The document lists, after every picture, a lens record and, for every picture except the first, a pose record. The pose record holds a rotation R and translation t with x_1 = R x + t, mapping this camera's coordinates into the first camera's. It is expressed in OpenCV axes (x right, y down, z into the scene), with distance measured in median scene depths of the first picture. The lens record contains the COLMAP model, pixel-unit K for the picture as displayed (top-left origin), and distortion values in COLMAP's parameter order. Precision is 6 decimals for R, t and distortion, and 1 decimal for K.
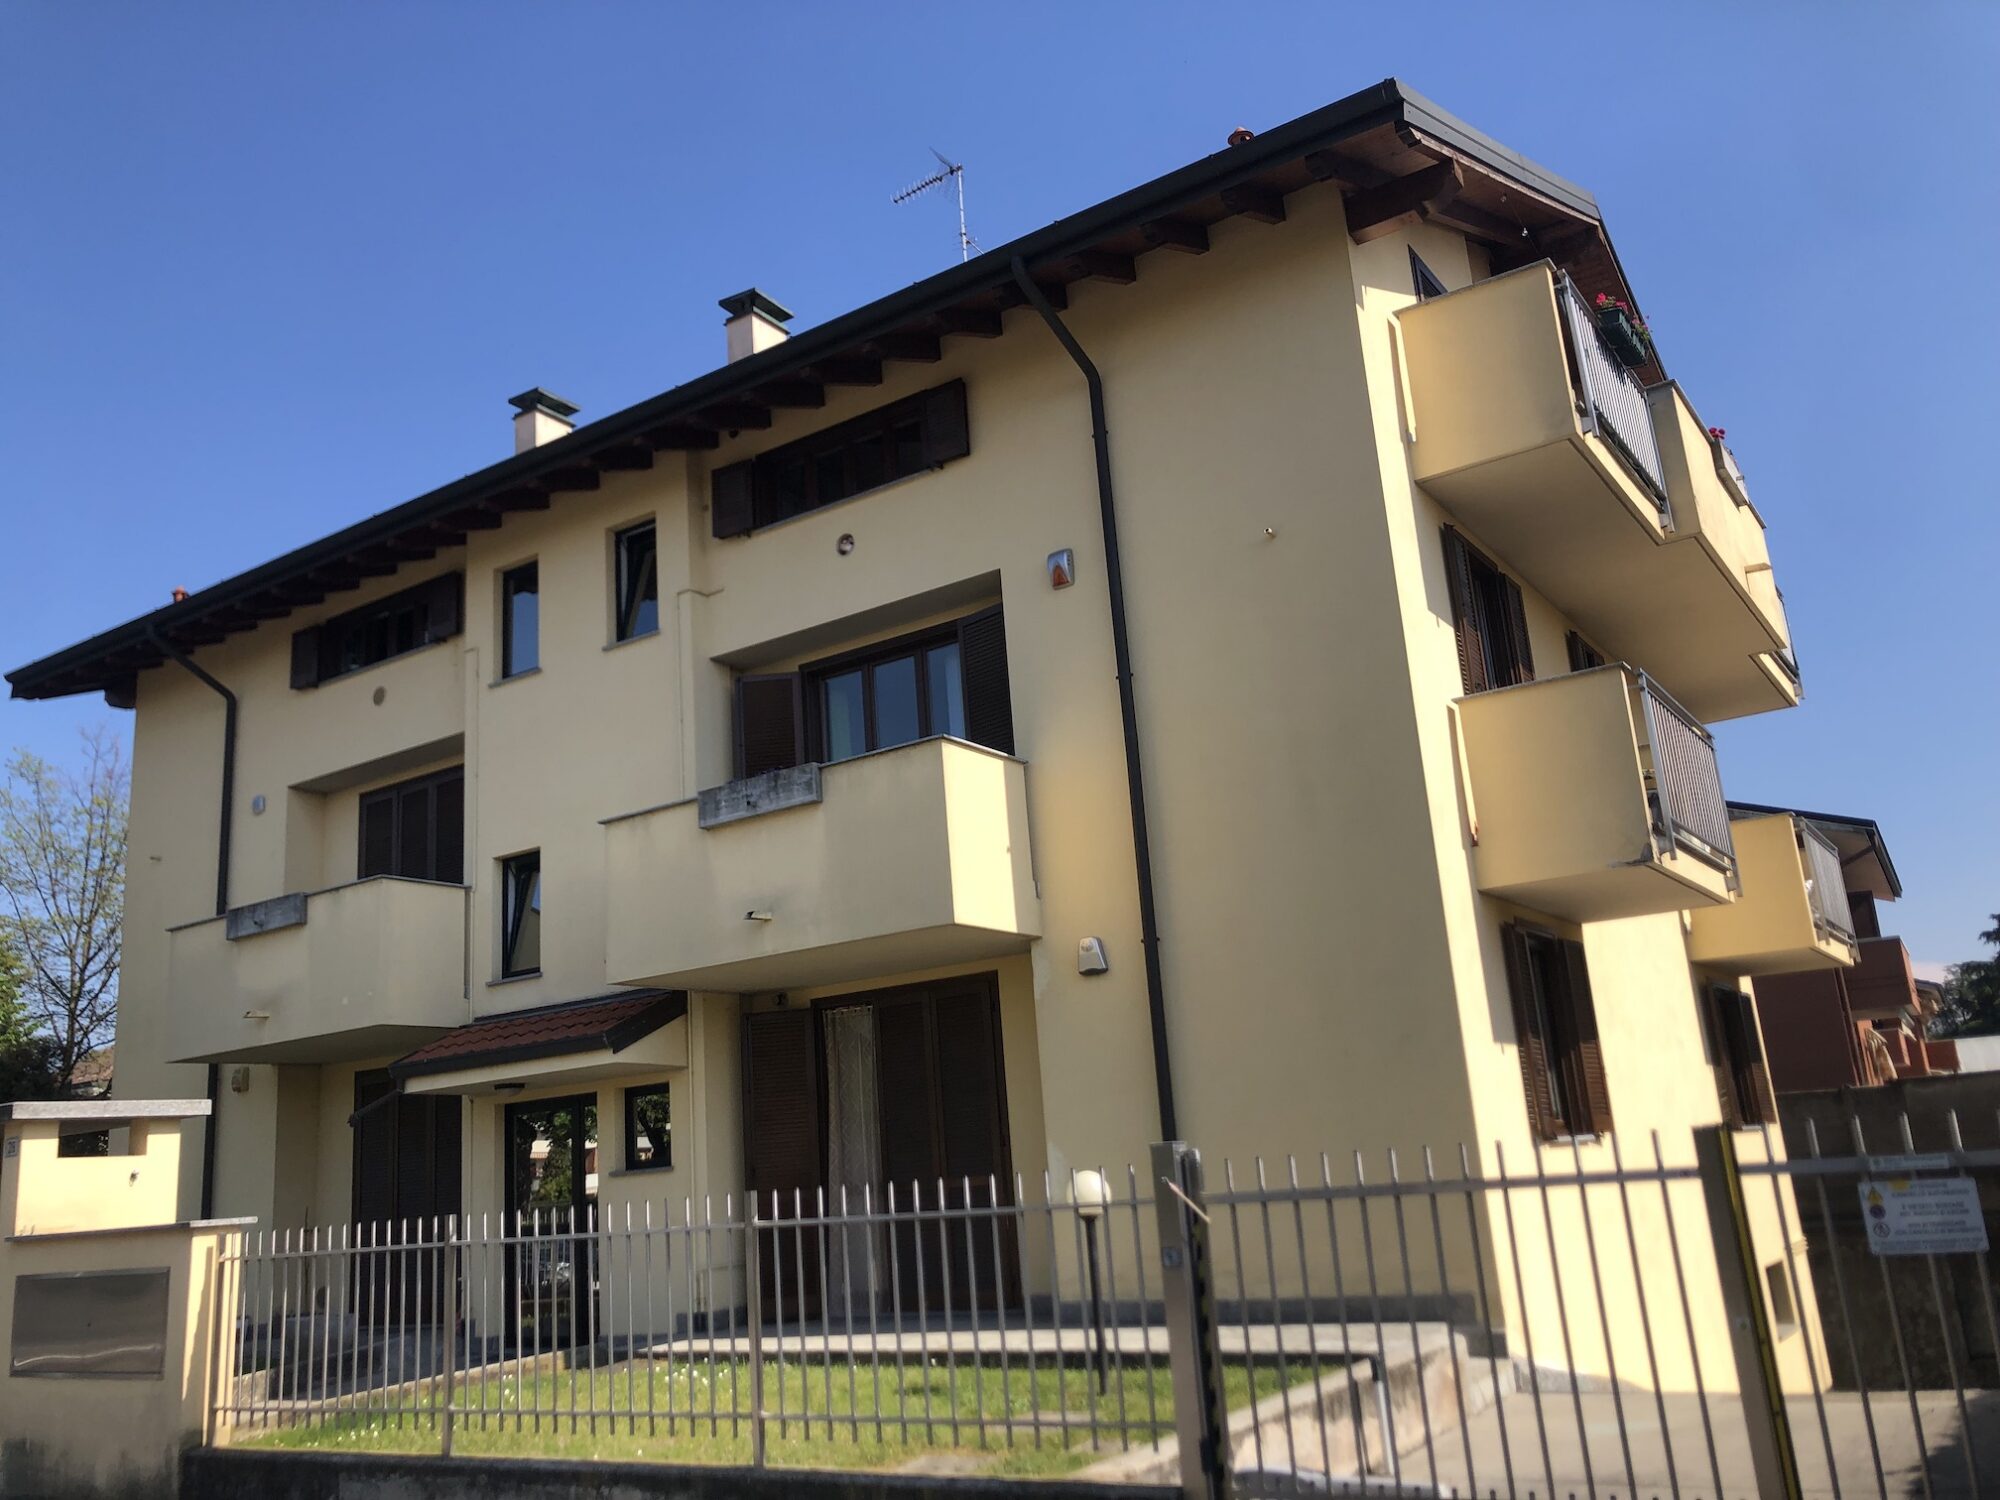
lens RADIAL K [[1640.7, 0, 1007.2], [0, 1640.7, 723.8], [0, 0, 1]] dist [0.039848, -0.052478]
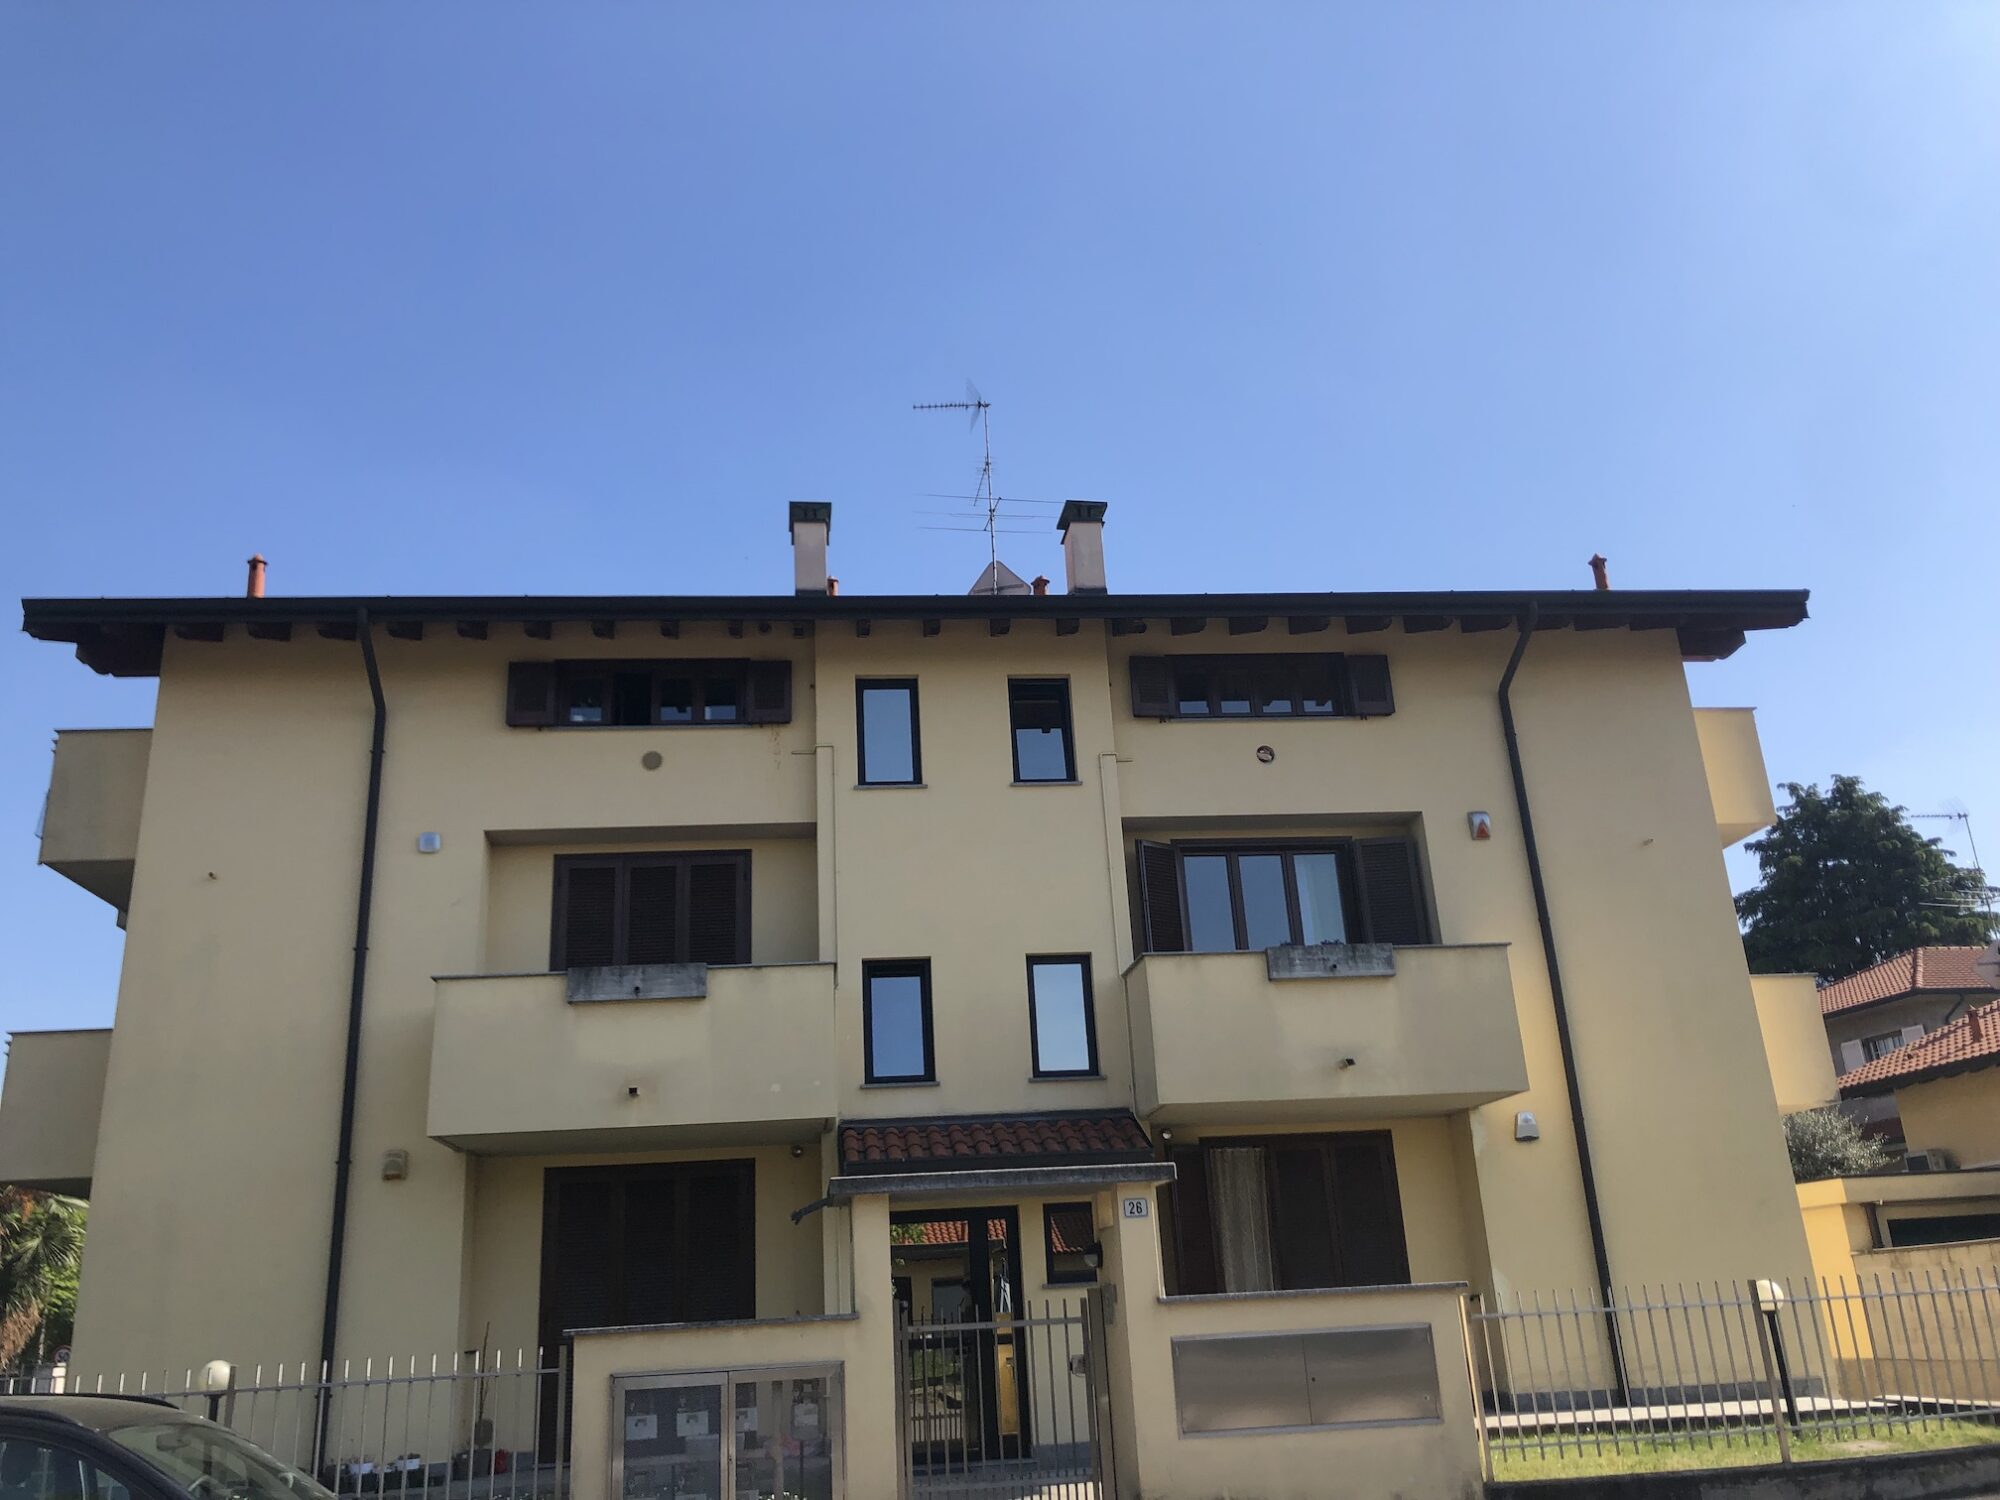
lens RADIAL K [[1640.7, 0, 1007.2], [0, 1640.7, 723.8], [0, 0, 1]] dist [0.039848, -0.052478]
pose [[0.766145, 0.245798, 0.593806, -0.951882], [-0.172223, 0.968700, -0.178773, 0.114932], [-0.619162, 0.034699, 0.784497, 0.172699]]
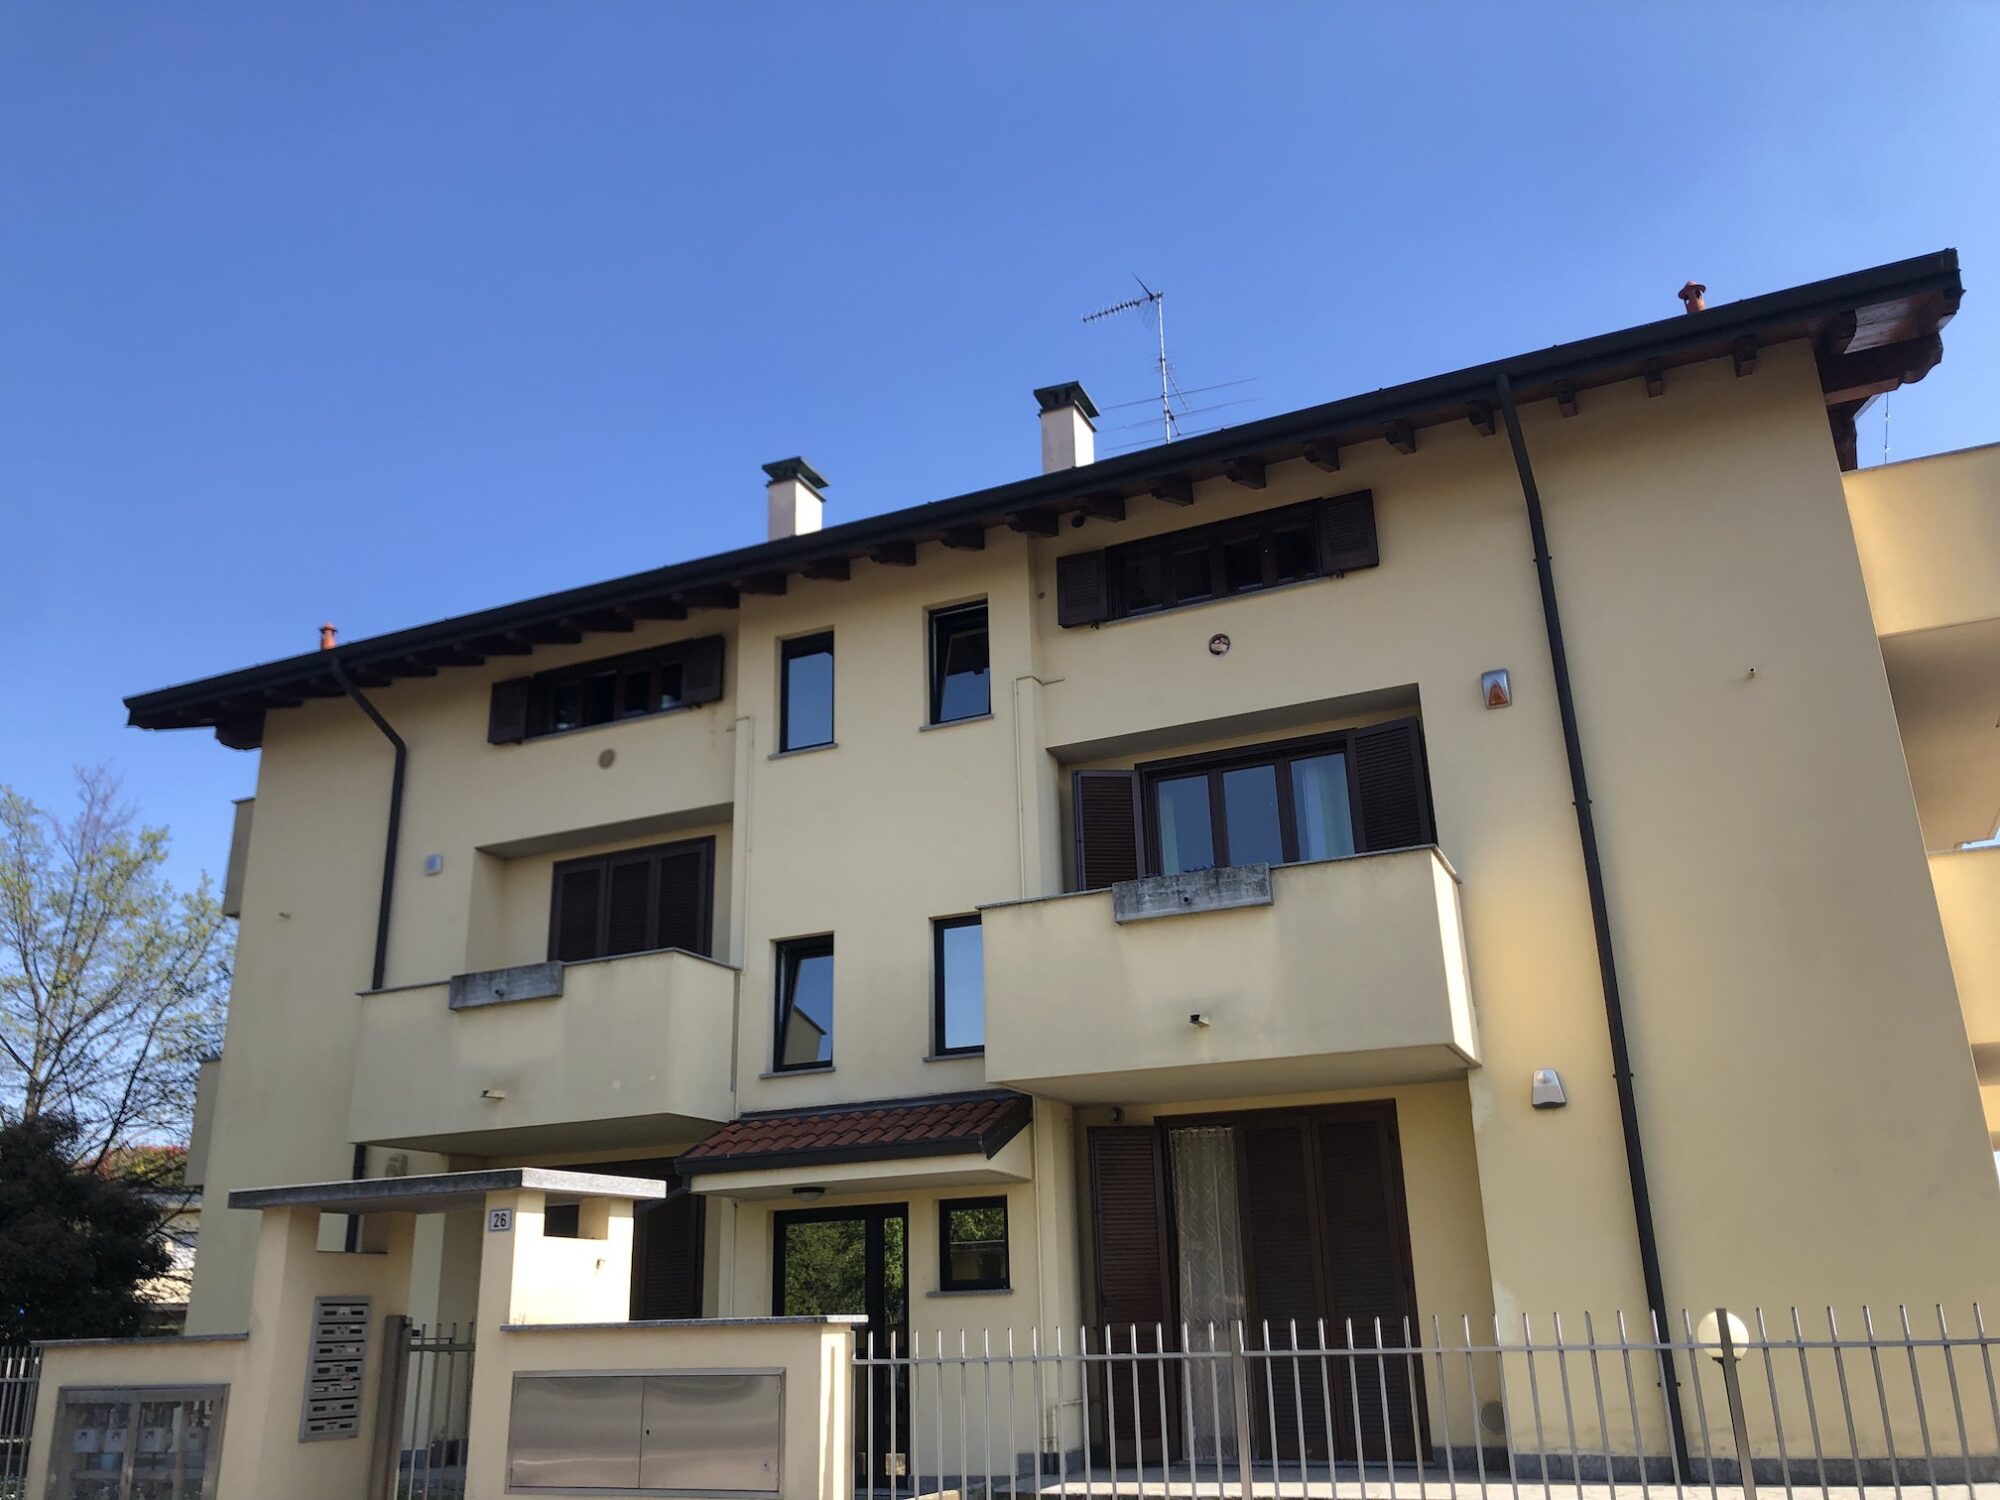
lens RADIAL K [[1630.9, 0, 1007.2], [0, 1630.9, 749.9], [0, 0, 1]] dist [0.033382, -0.029997]
pose [[0.986081, 0.095665, 0.135986, -0.344283], [-0.085018, 0.992994, -0.082069, 0.042137], [-0.142885, 0.069365, 0.987306, 0.068697]]
